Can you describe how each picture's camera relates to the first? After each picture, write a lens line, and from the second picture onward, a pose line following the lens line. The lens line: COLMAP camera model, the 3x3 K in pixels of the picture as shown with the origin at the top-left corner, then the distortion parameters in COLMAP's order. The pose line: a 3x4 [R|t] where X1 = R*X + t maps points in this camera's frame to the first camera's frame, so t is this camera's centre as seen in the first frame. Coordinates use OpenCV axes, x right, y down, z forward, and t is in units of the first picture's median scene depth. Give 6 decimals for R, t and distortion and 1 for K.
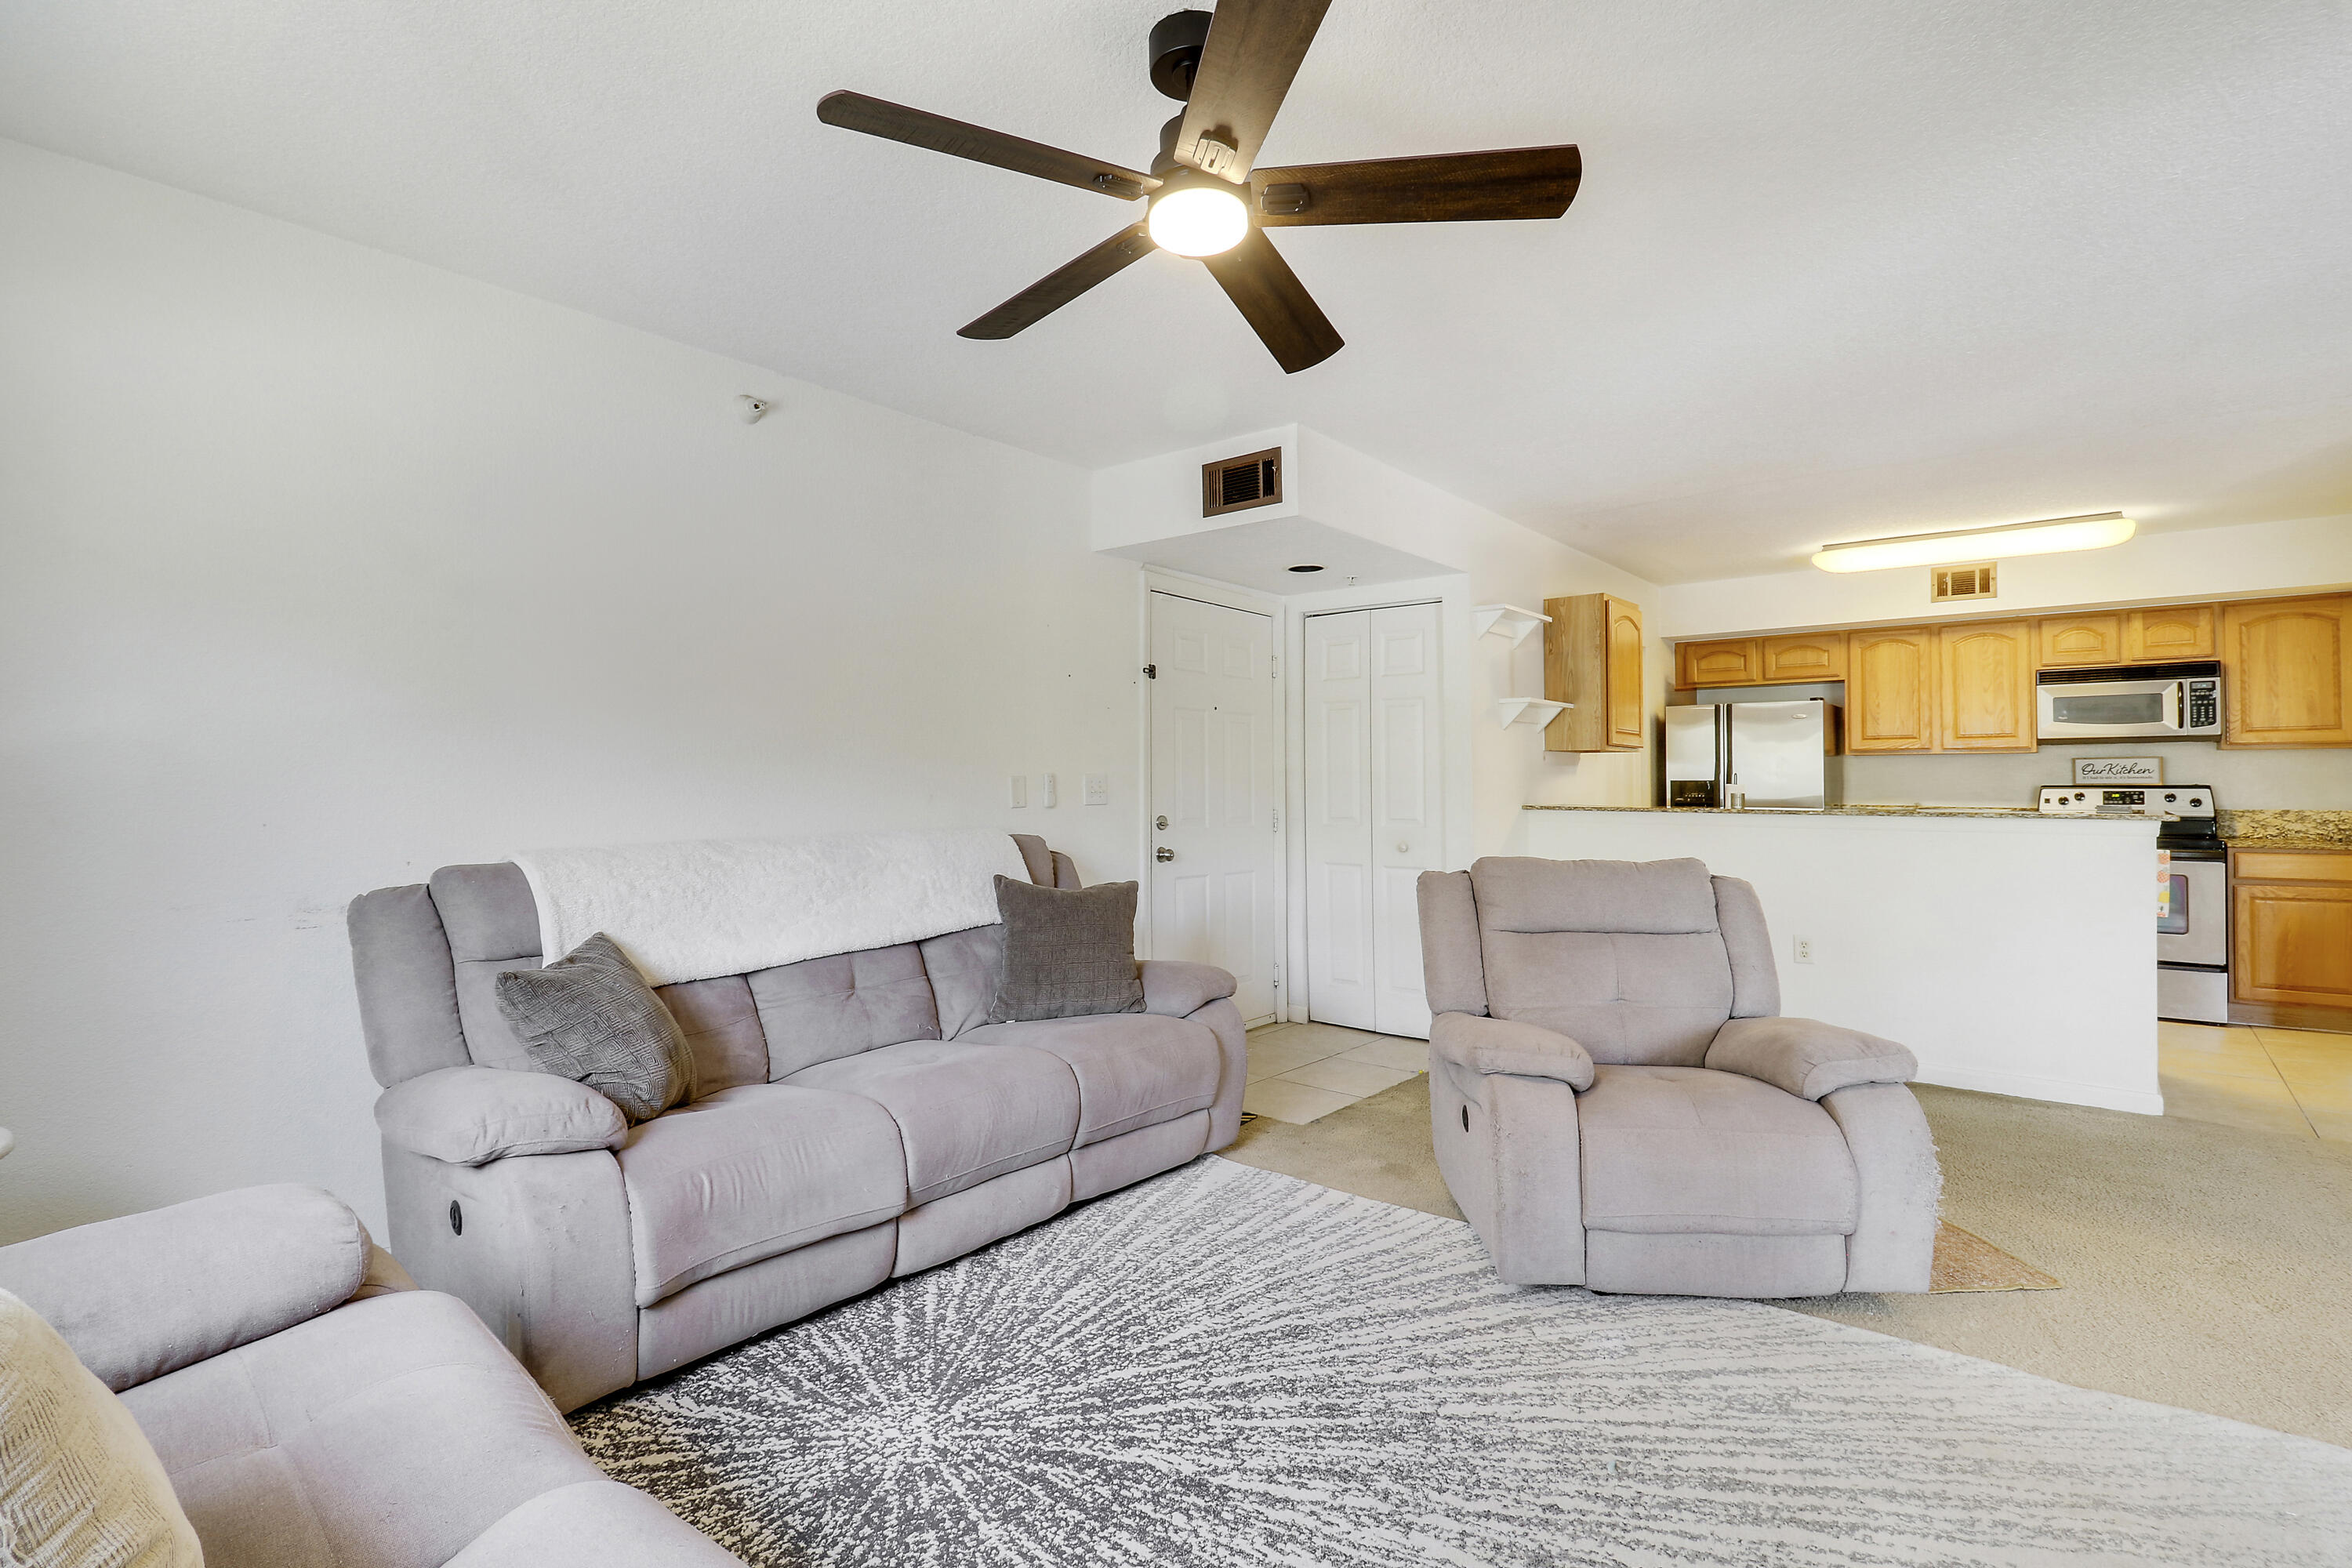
lens RADIAL K [[1097.5, 0, 1181.7], [0, 1097.5, 773.2], [0, 0, 1]] dist [0.002428, -0.013652]
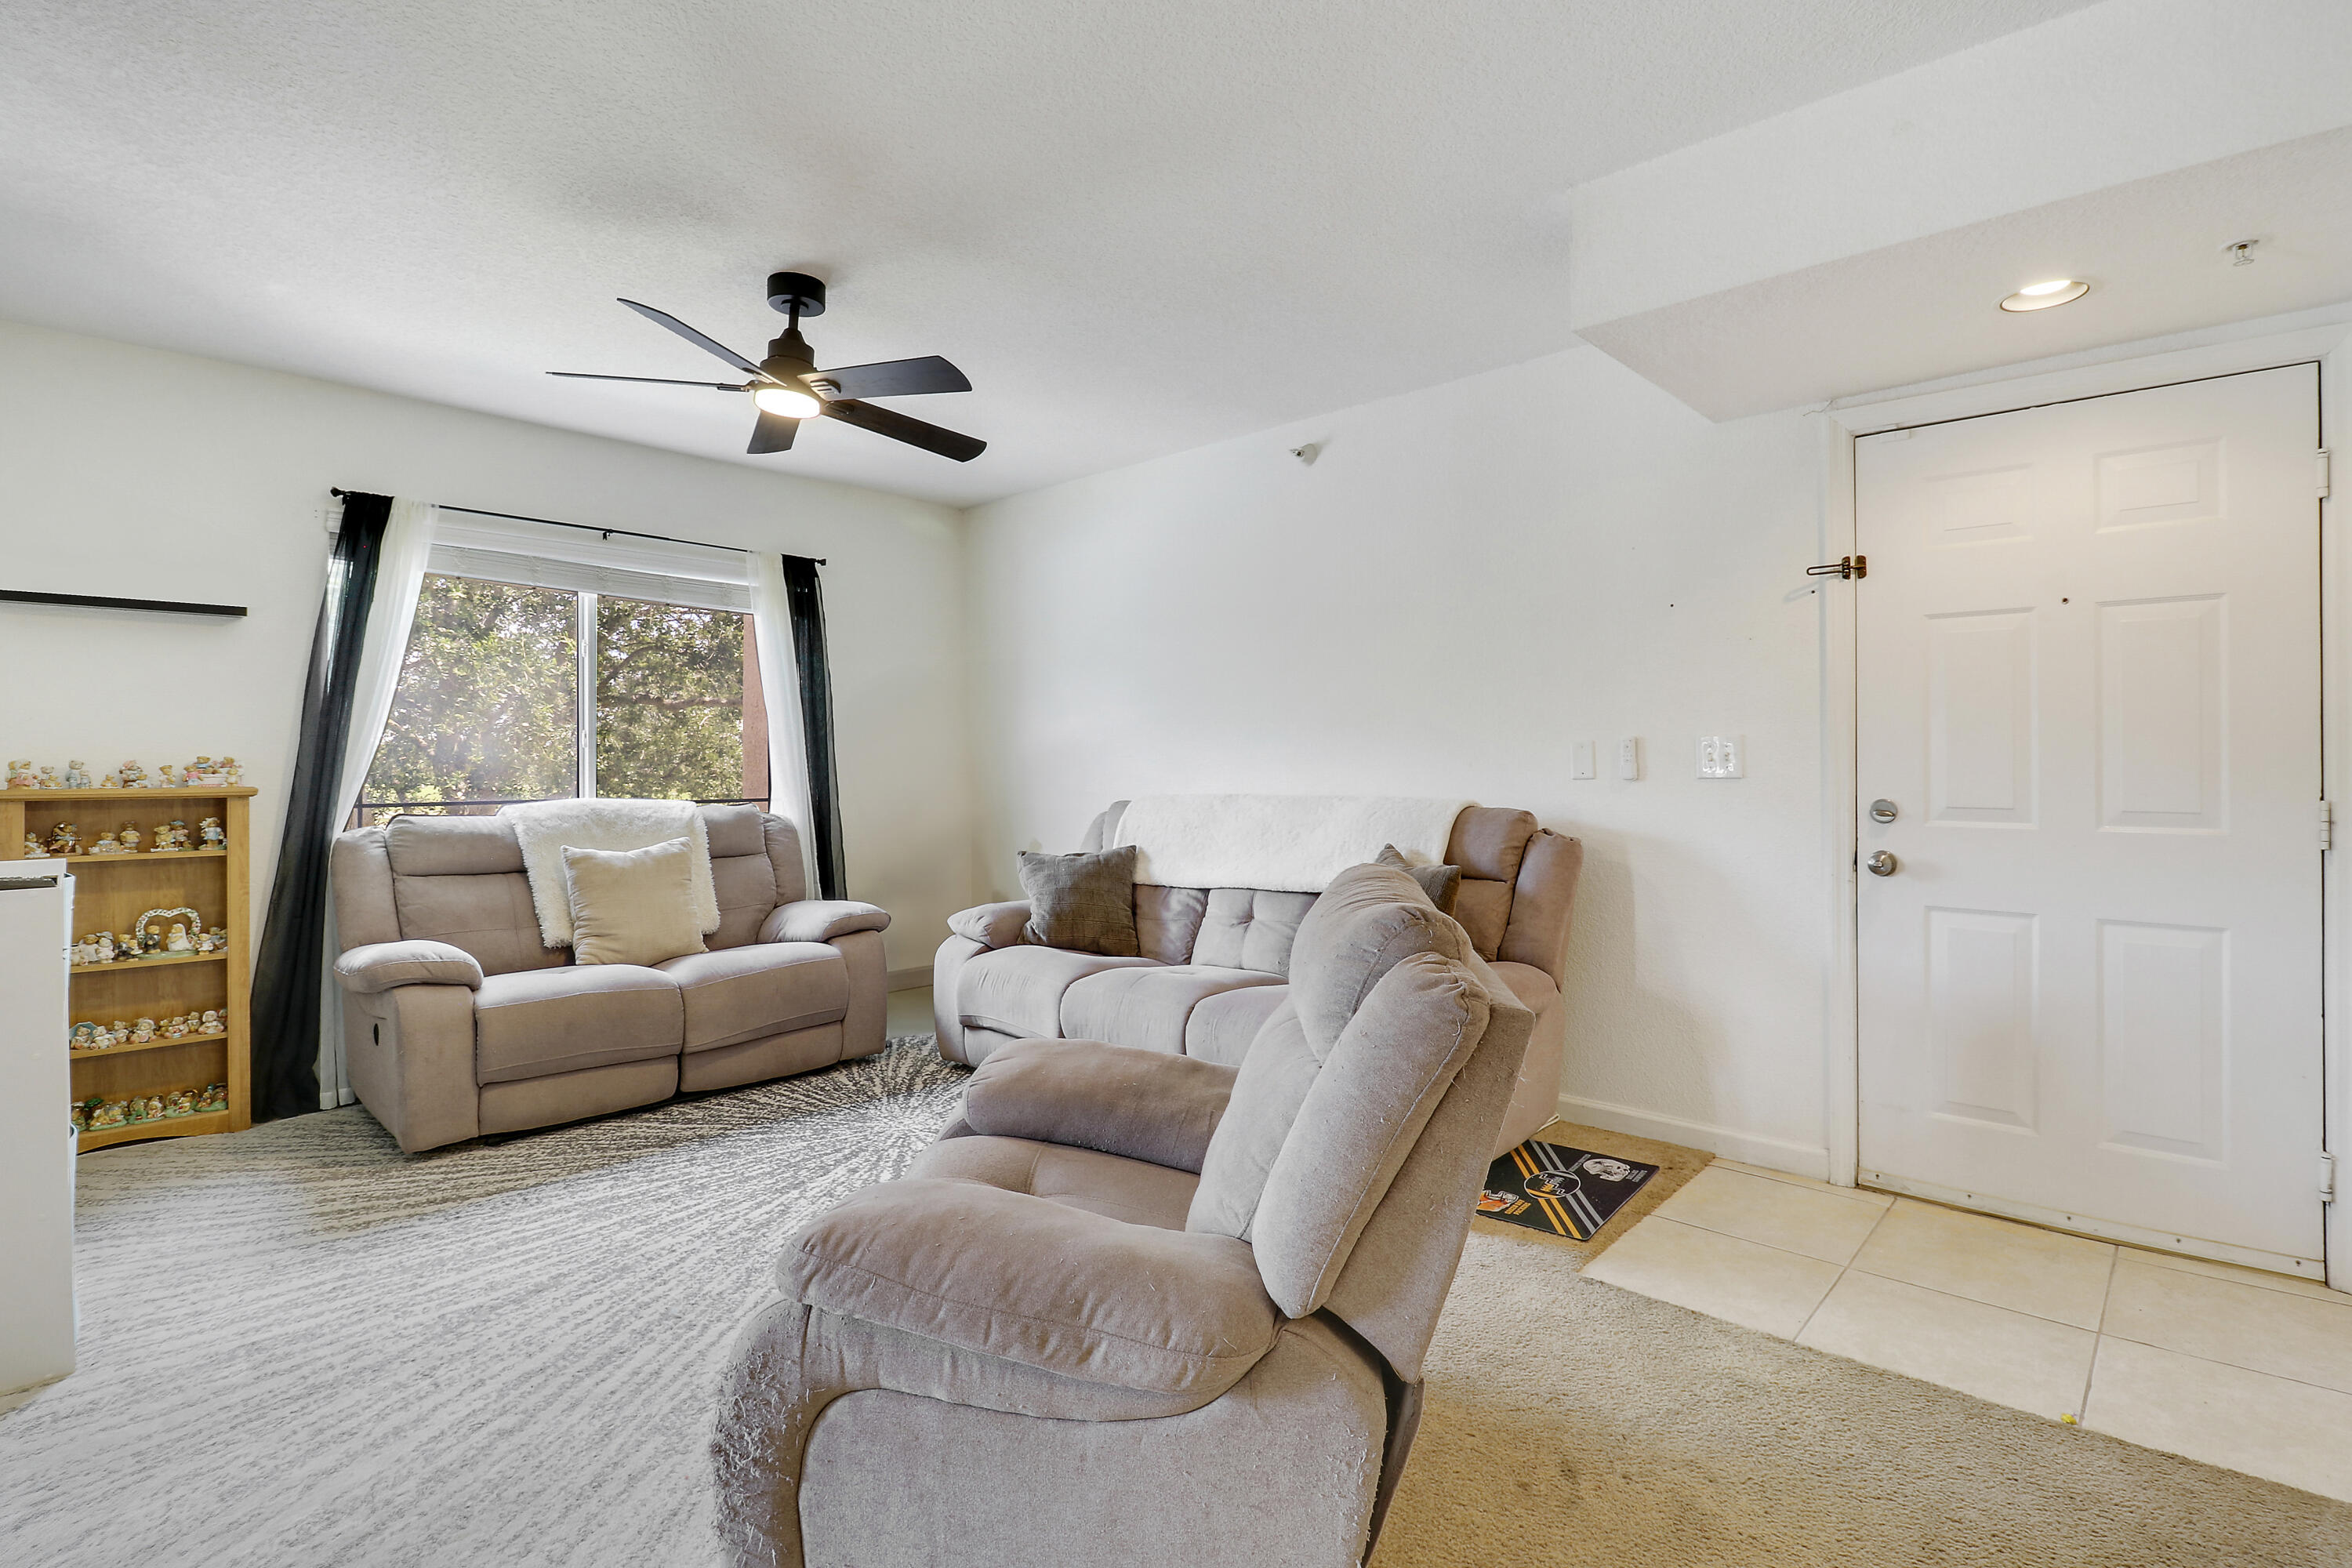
lens RADIAL K [[1127.5, 0, 1177.0], [0, 1127.5, 762.0], [0, 0, 1]] dist [-0.013998, -0.000339]
pose [[-0.062068, 0.001509, -0.998071, 0.545270], [0.014902, 0.999889, 0.000585, 0.010315], [0.997961, -0.014837, -0.062084, 0.559434]]
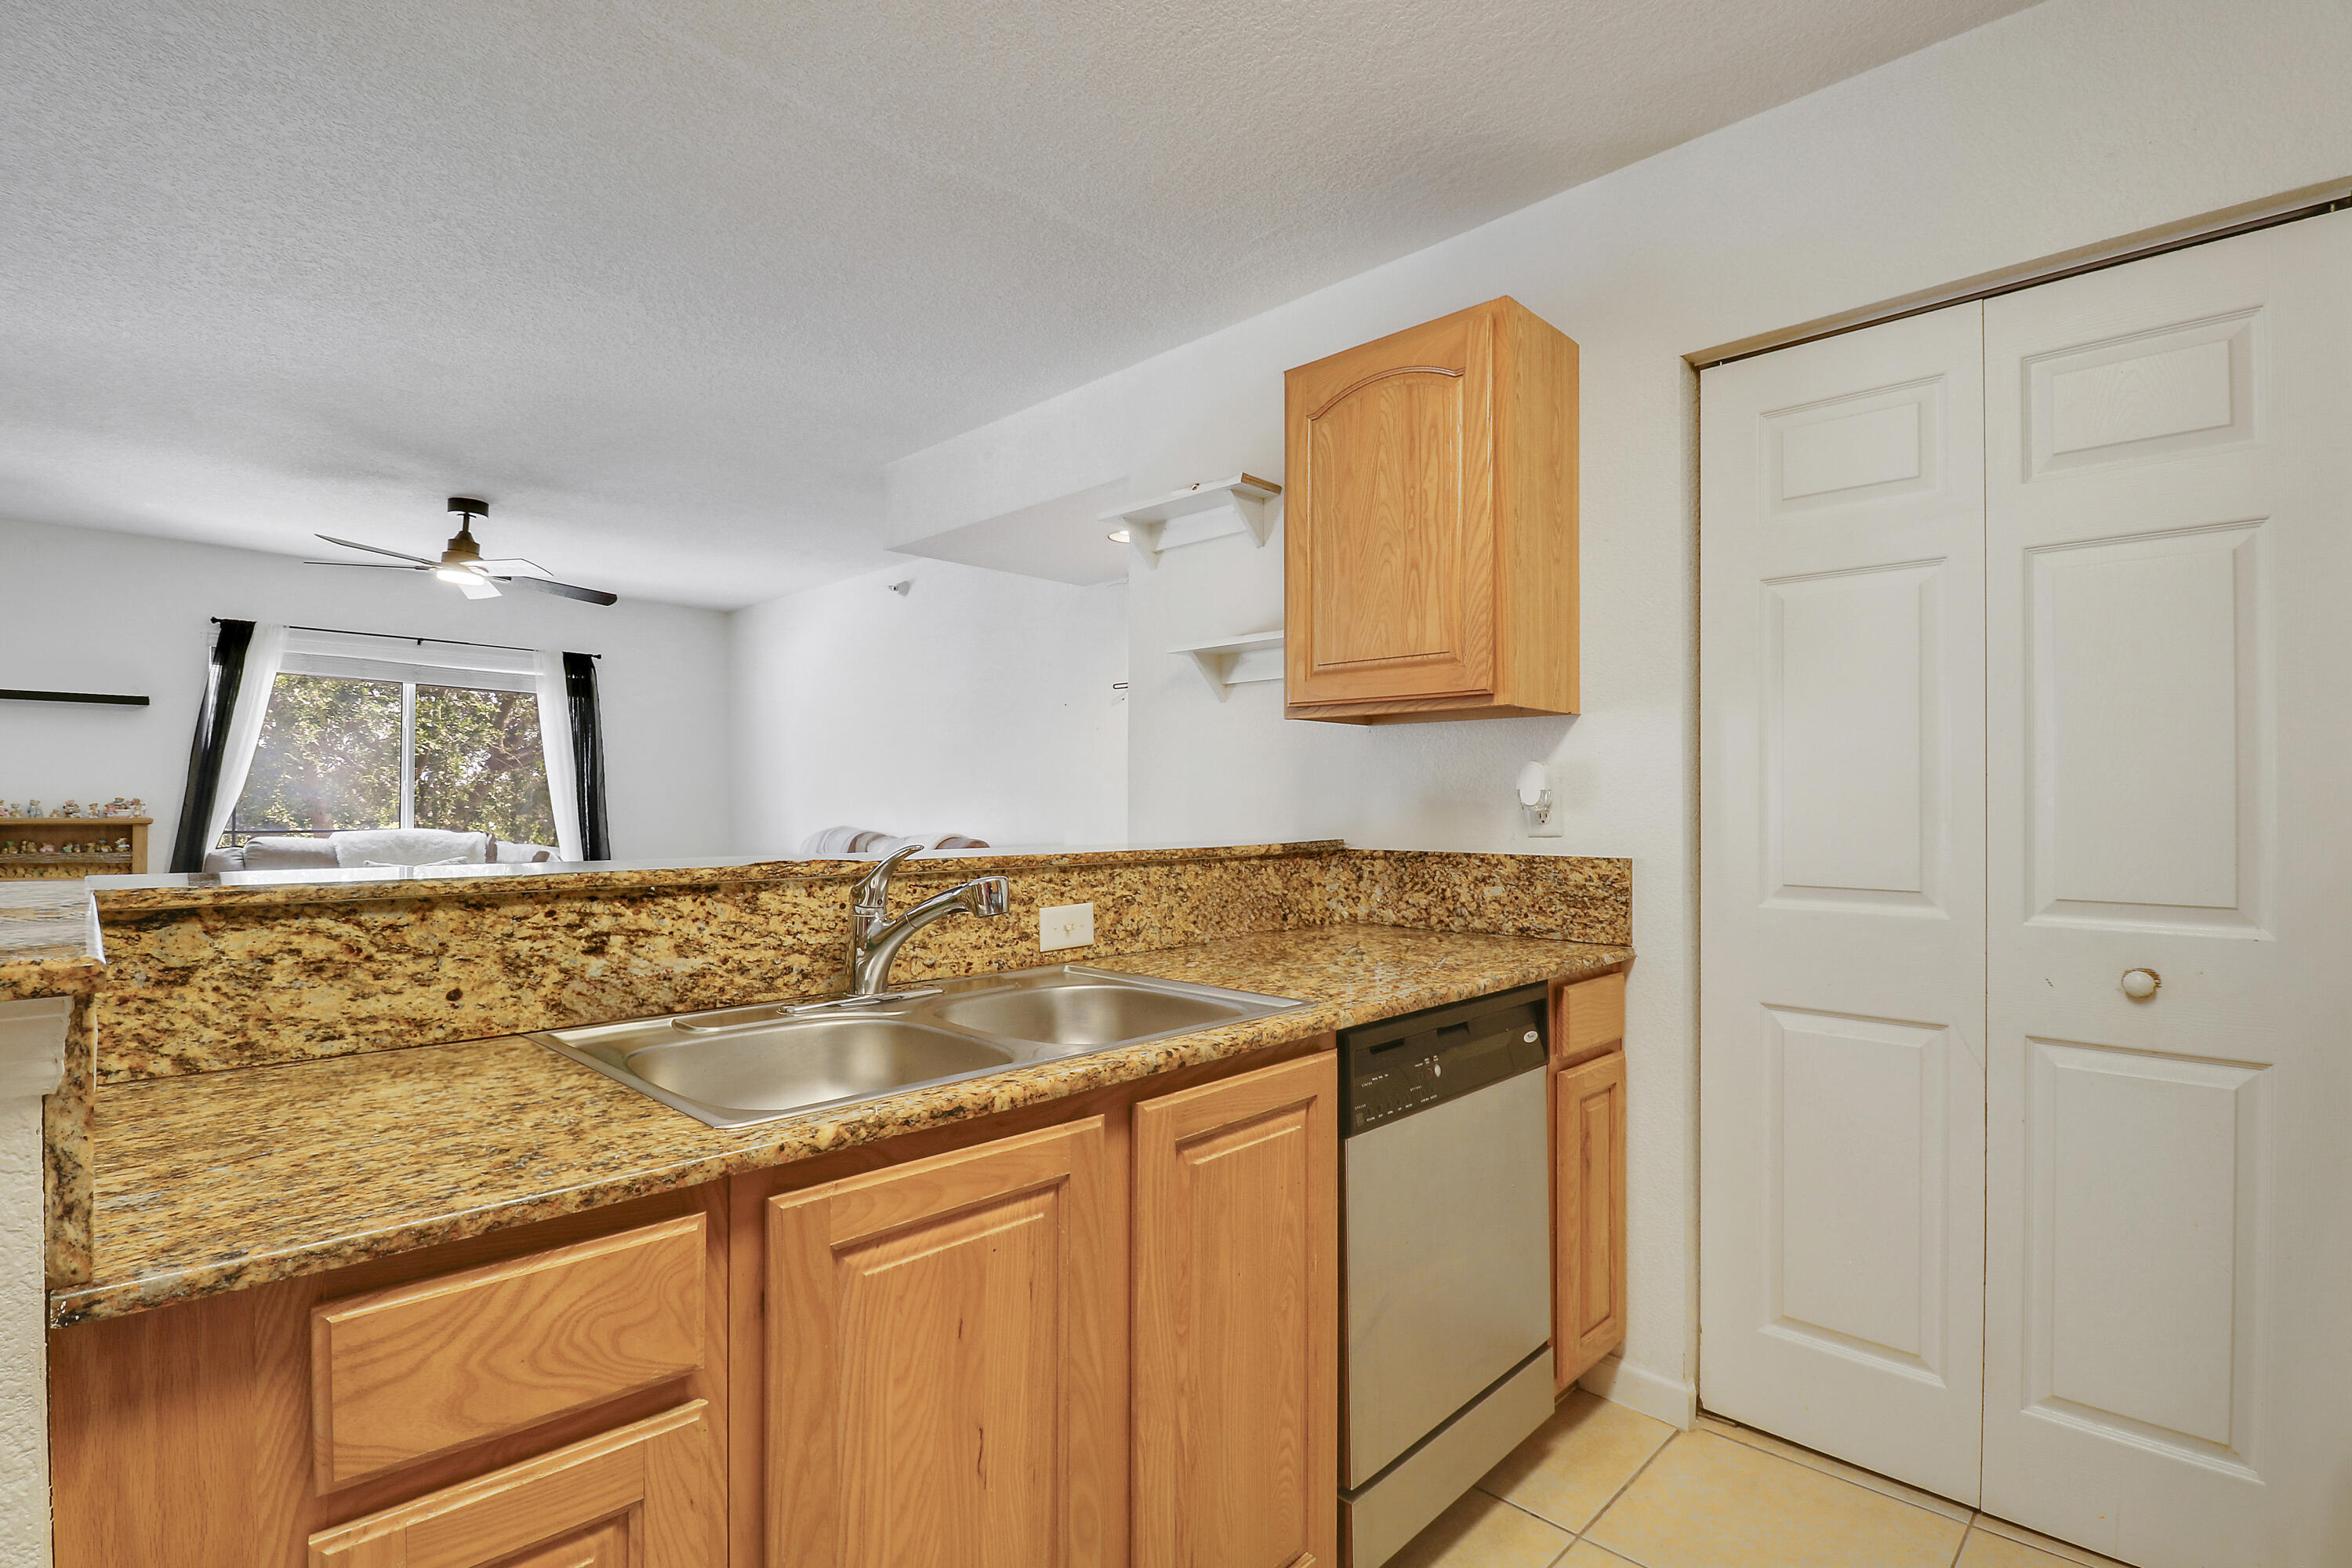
lens RADIAL K [[1103.3, 0, 1176.0], [0, 1103.3, 784.0], [0, 0, 1]] dist [0.000695, -0.013907]
pose [[-0.085605, -0.017529, -0.996175, 0.811715], [0.008240, 0.999799, -0.018301, 0.012353], [0.996295, -0.009775, -0.085443, 0.964080]]
